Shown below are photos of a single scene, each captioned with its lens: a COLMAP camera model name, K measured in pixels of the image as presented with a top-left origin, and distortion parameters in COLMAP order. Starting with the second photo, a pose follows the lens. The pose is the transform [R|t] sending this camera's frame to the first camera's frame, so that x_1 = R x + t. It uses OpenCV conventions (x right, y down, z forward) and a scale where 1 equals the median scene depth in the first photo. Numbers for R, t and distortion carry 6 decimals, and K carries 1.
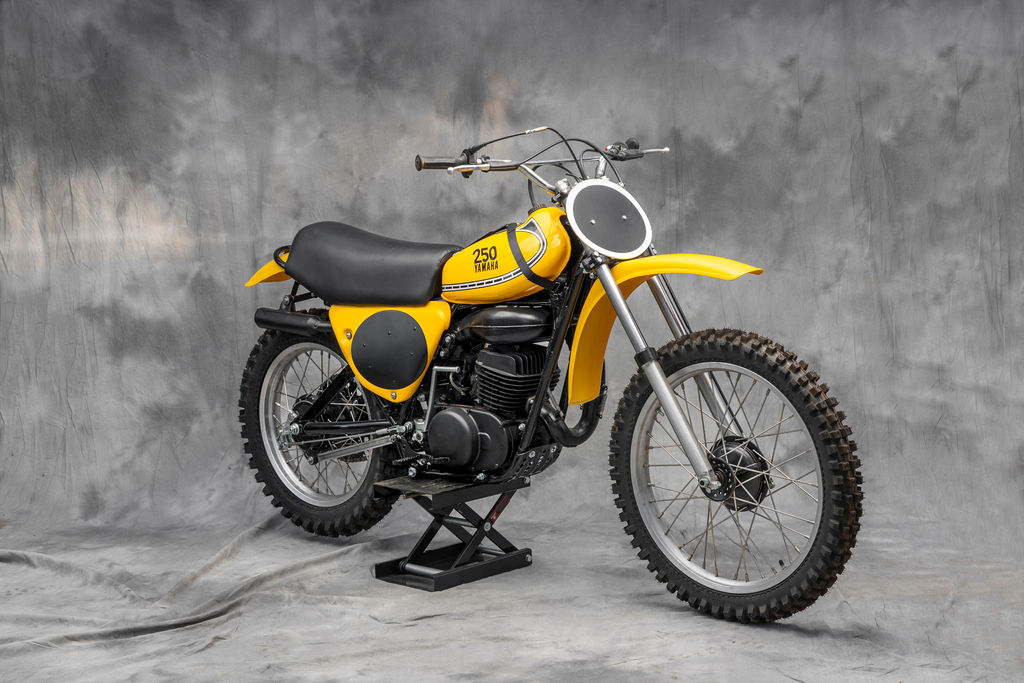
lens RADIAL K [[2345.3, 0, 510.9], [0, 2345.3, 351.2], [0, 0, 1]] dist [0.087852, 0.000000]
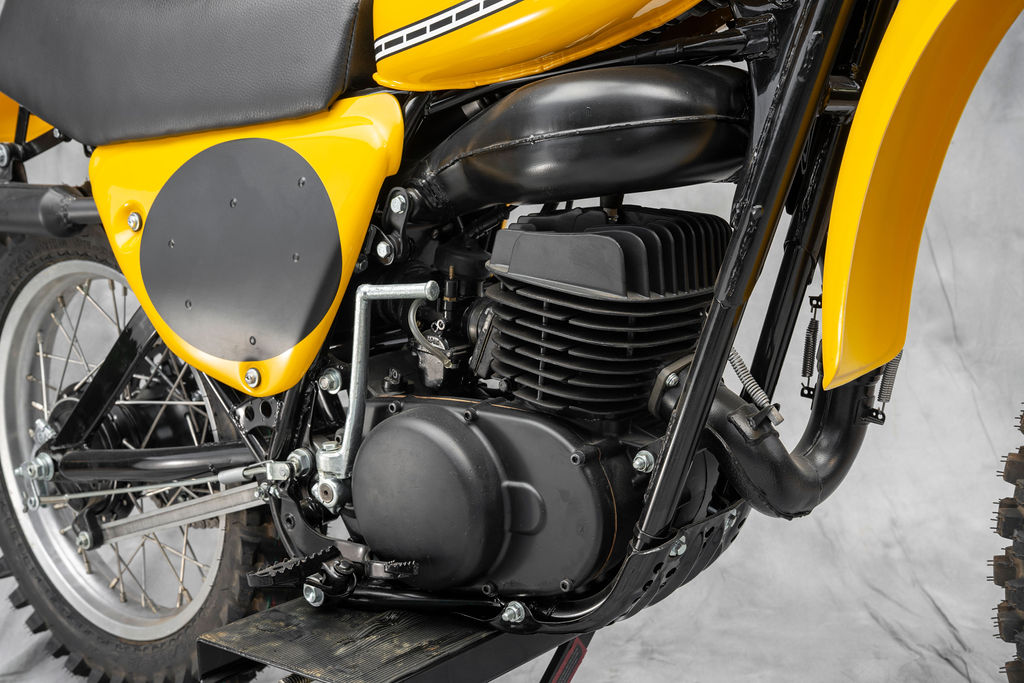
lens RADIAL K [[1268.4, 0, 509.3], [0, 1268.4, 363.4], [0, 0, 1]] dist [0.133777, 0.000000]
pose [[0.998240, -0.039549, 0.044180, -0.017276], [0.038859, 0.999111, 0.016362, 0.013219], [-0.044788, -0.014616, 0.998890, 0.706276]]
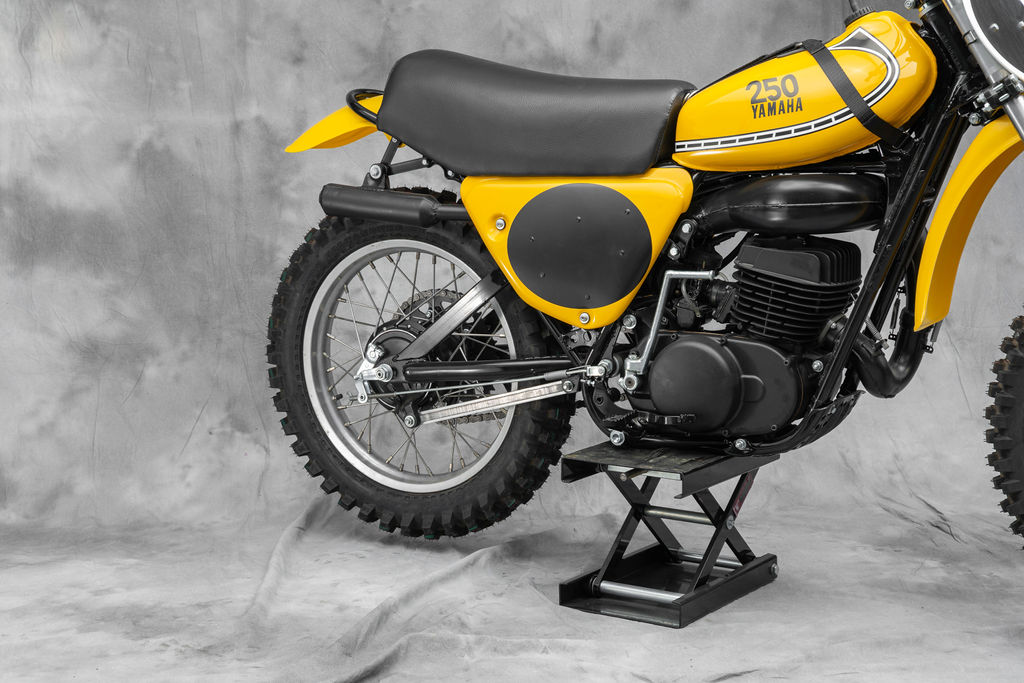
lens RADIAL K [[2231.1, 0, 487.1], [0, 2231.1, 398.5], [0, 0, 1]] dist [0.266328, 0.000000]
pose [[0.978067, 0.001169, 0.208286, -0.177454], [-0.007964, 0.999463, 0.031789, 0.019085], [-0.208137, -0.032751, 0.977551, 0.362682]]
